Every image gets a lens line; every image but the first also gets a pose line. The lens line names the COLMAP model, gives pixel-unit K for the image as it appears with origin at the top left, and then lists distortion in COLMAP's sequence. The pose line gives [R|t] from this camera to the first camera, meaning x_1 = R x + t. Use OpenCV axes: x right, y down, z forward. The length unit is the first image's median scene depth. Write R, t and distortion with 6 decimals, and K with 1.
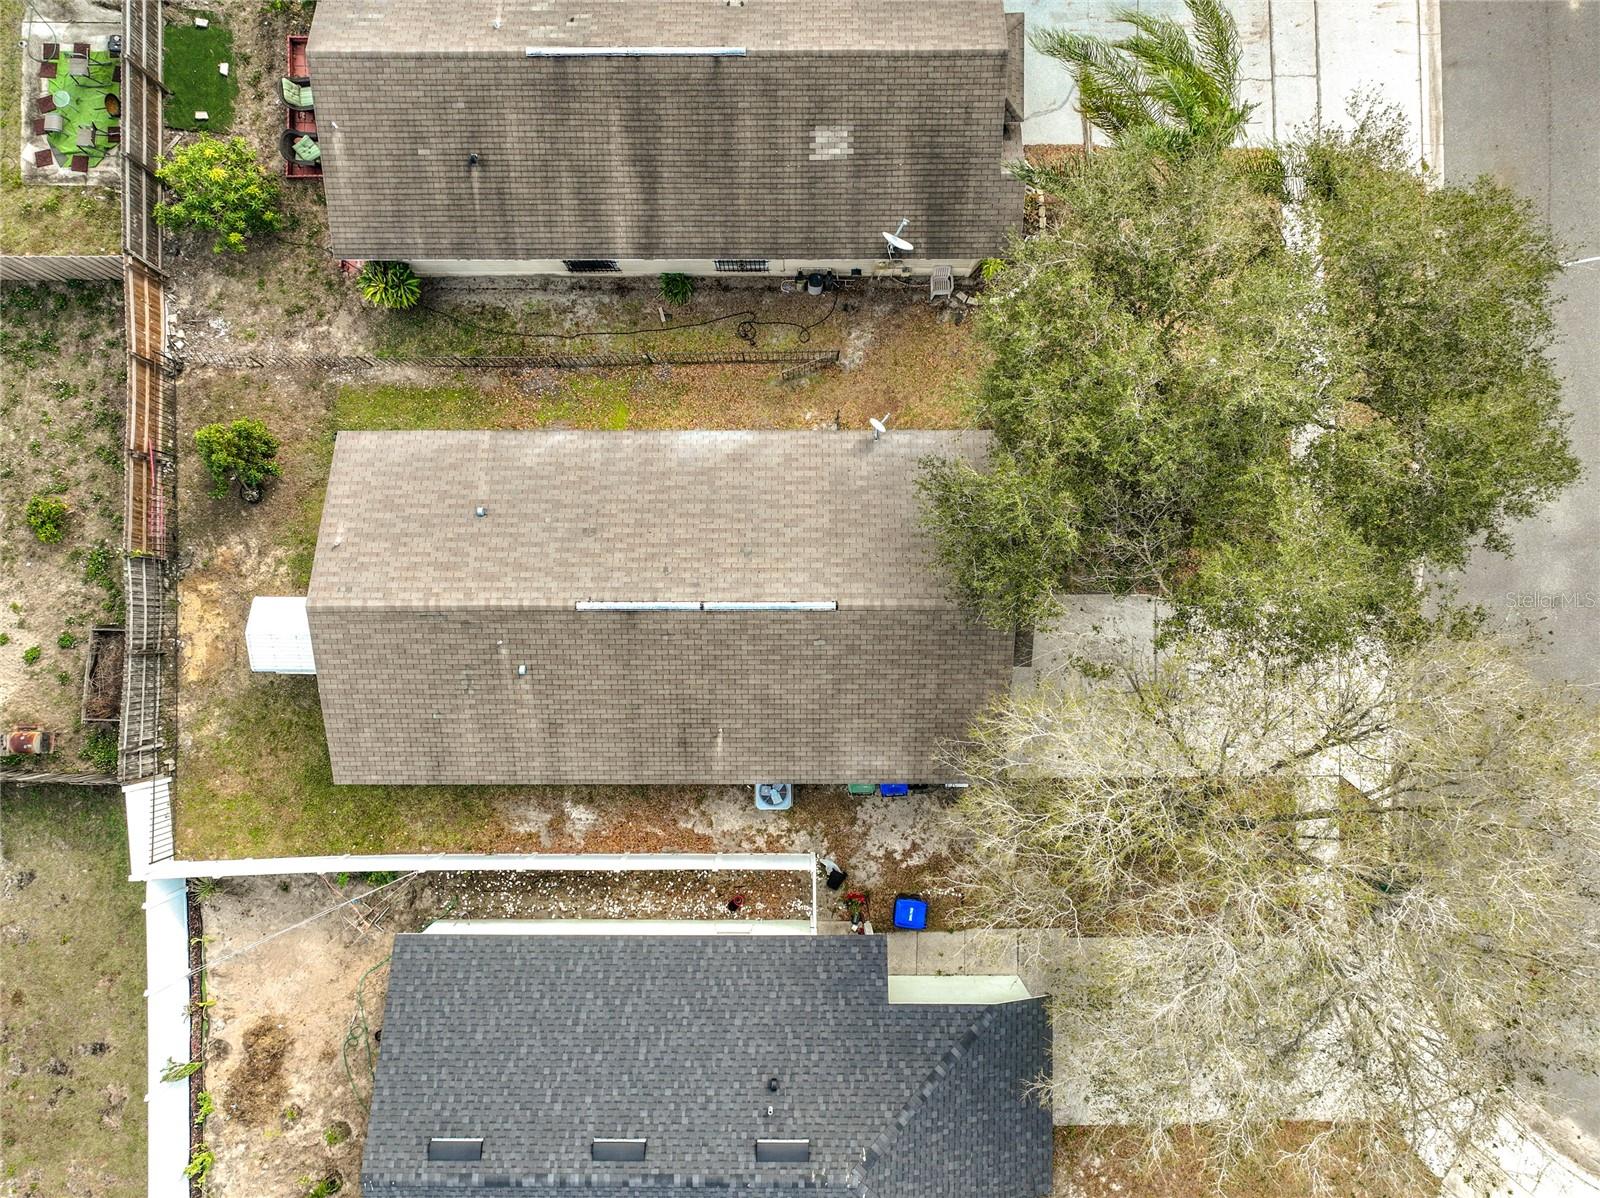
lens RADIAL K [[1139.2, 0, 784.5], [0, 1139.2, 574.7], [0, 0, 1]] dist [-0.012872, 0.006483]
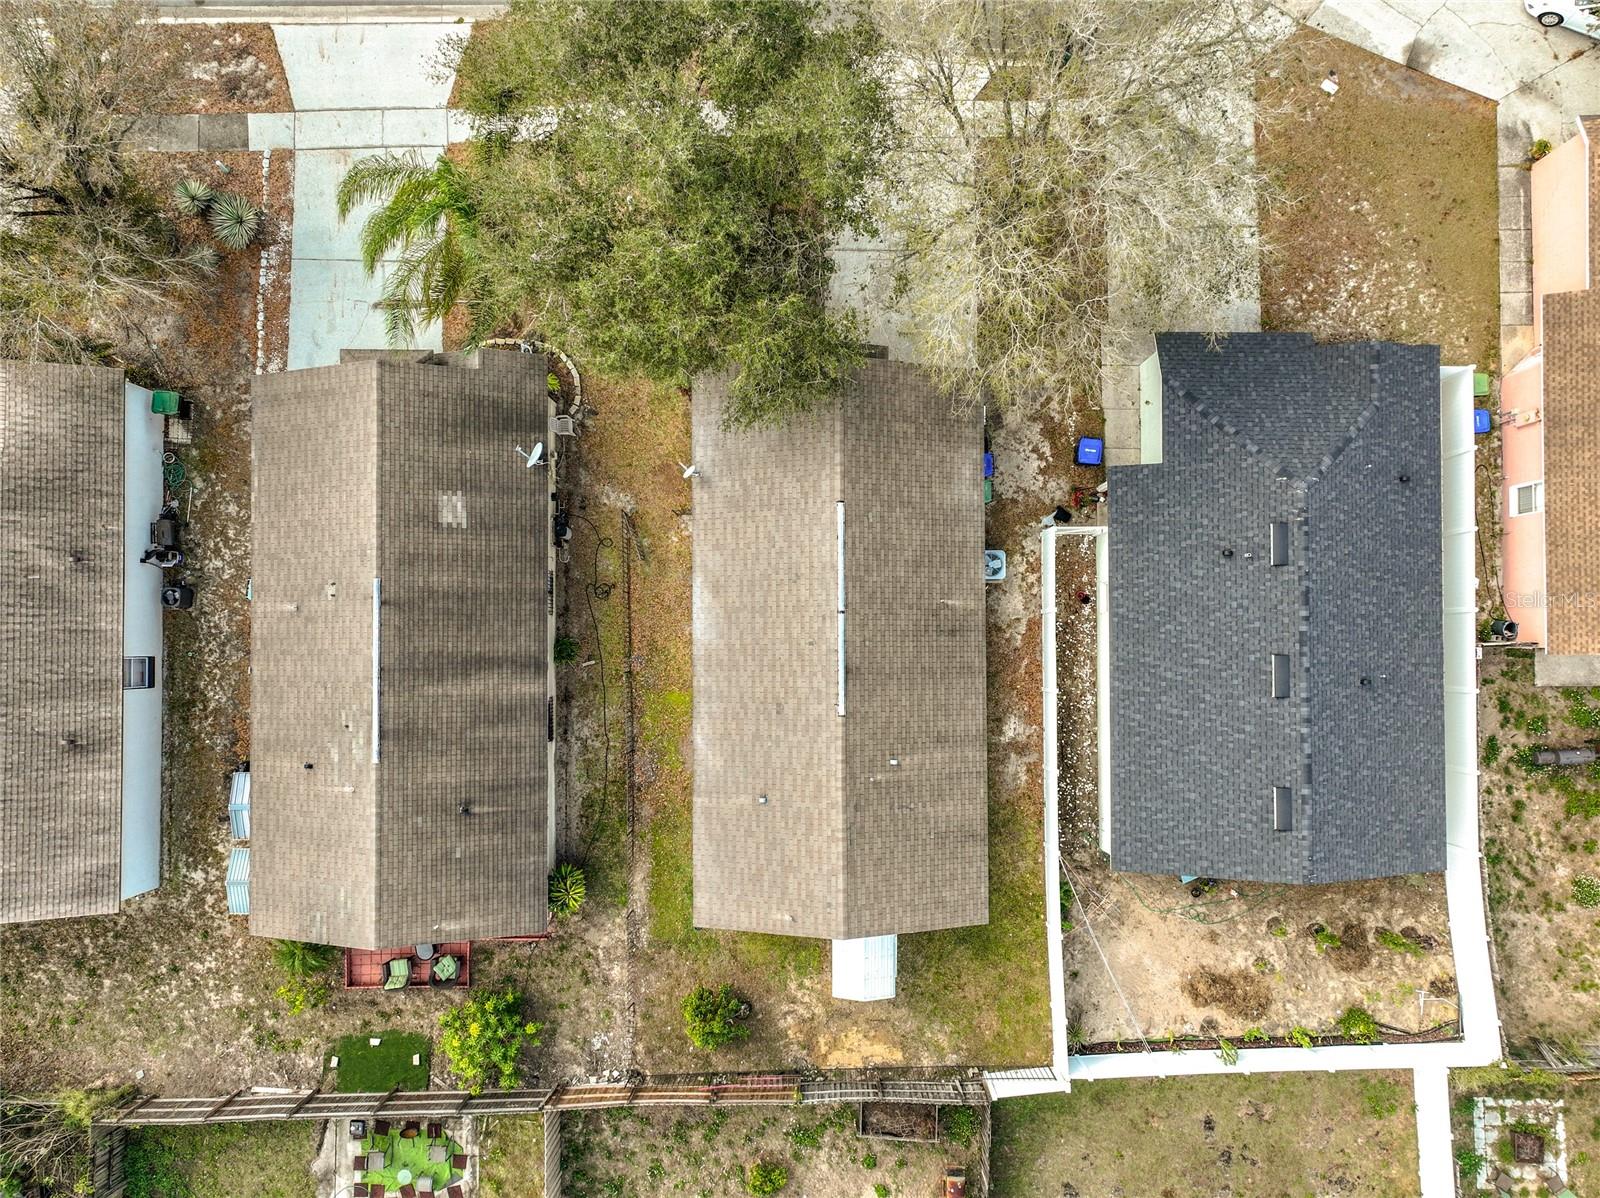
lens RADIAL K [[1139.2, 0, 807.7], [0, 1139.2, 642.6], [0, 0, 1]] dist [-0.012872, 0.006483]
pose [[-0.004549, -0.999670, 0.025301, -0.123998], [0.999138, -0.003499, 0.041376, -0.053816], [-0.041274, 0.025467, 0.998823, -0.194903]]
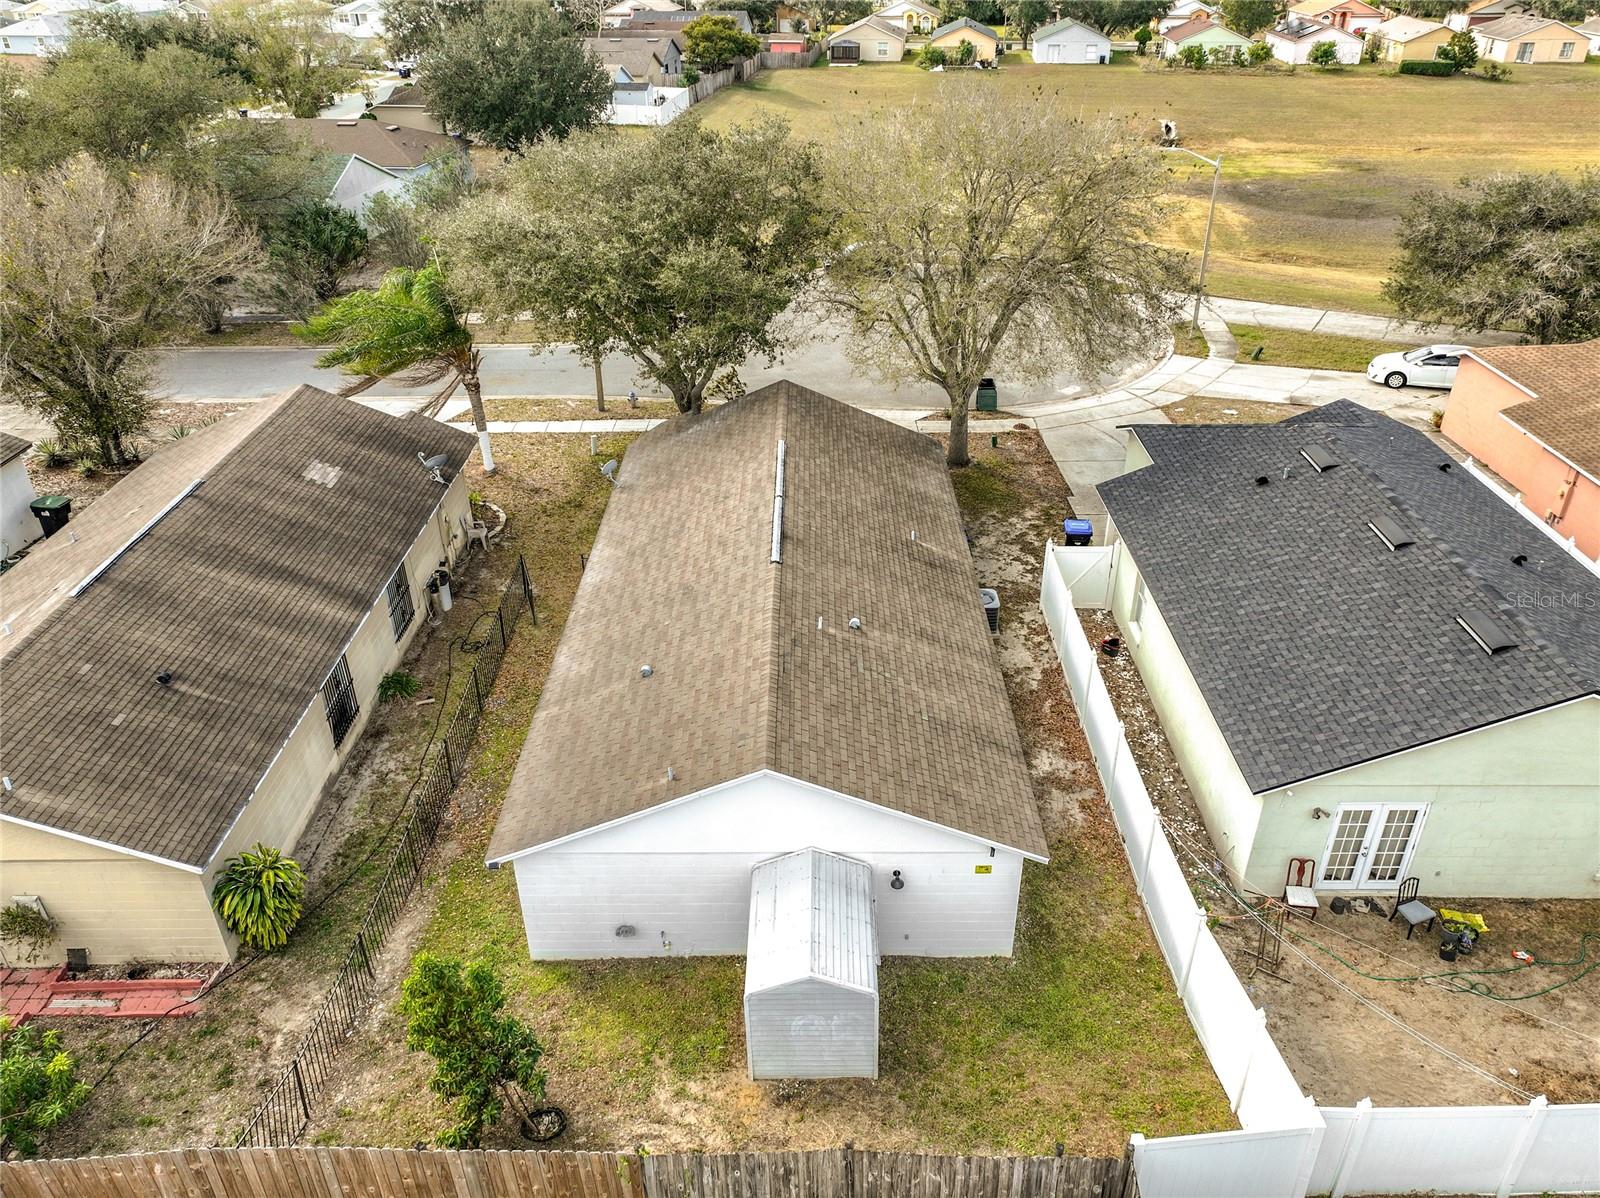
lens RADIAL K [[1139.2, 0, 794.1], [0, 1139.2, 562.9], [0, 0, 1]] dist [-0.012872, 0.006483]
pose [[0.010572, -0.490651, 0.871292, -0.826151], [0.999246, 0.037735, 0.009125, 0.029575], [-0.037356, 0.870538, 0.490680, 0.531197]]
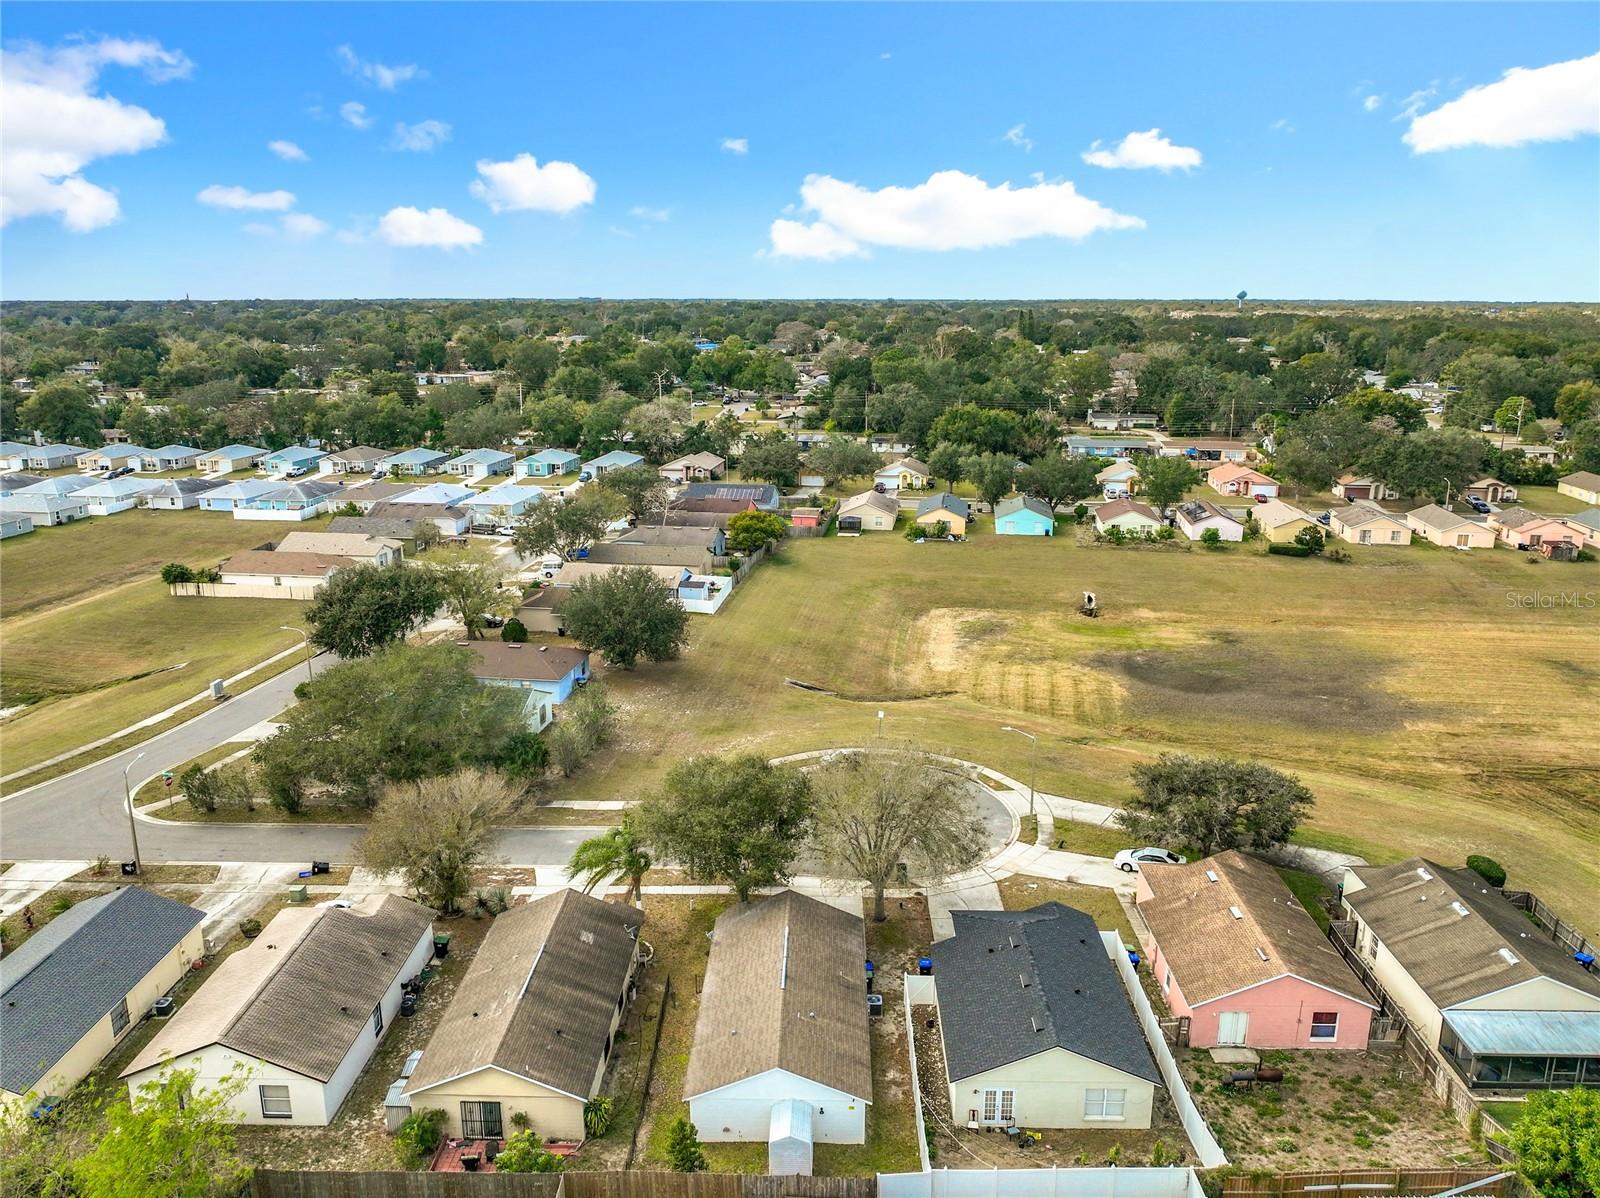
lens RADIAL K [[1139.2, 0, 800.6], [0, 1139.2, 603.0], [0, 0, 1]] dist [-0.012872, 0.006483]
pose [[0.026470, -0.251550, 0.967482, -1.908510], [0.998522, 0.052611, -0.013640, 0.046564], [-0.047469, 0.966413, 0.252571, -0.245436]]
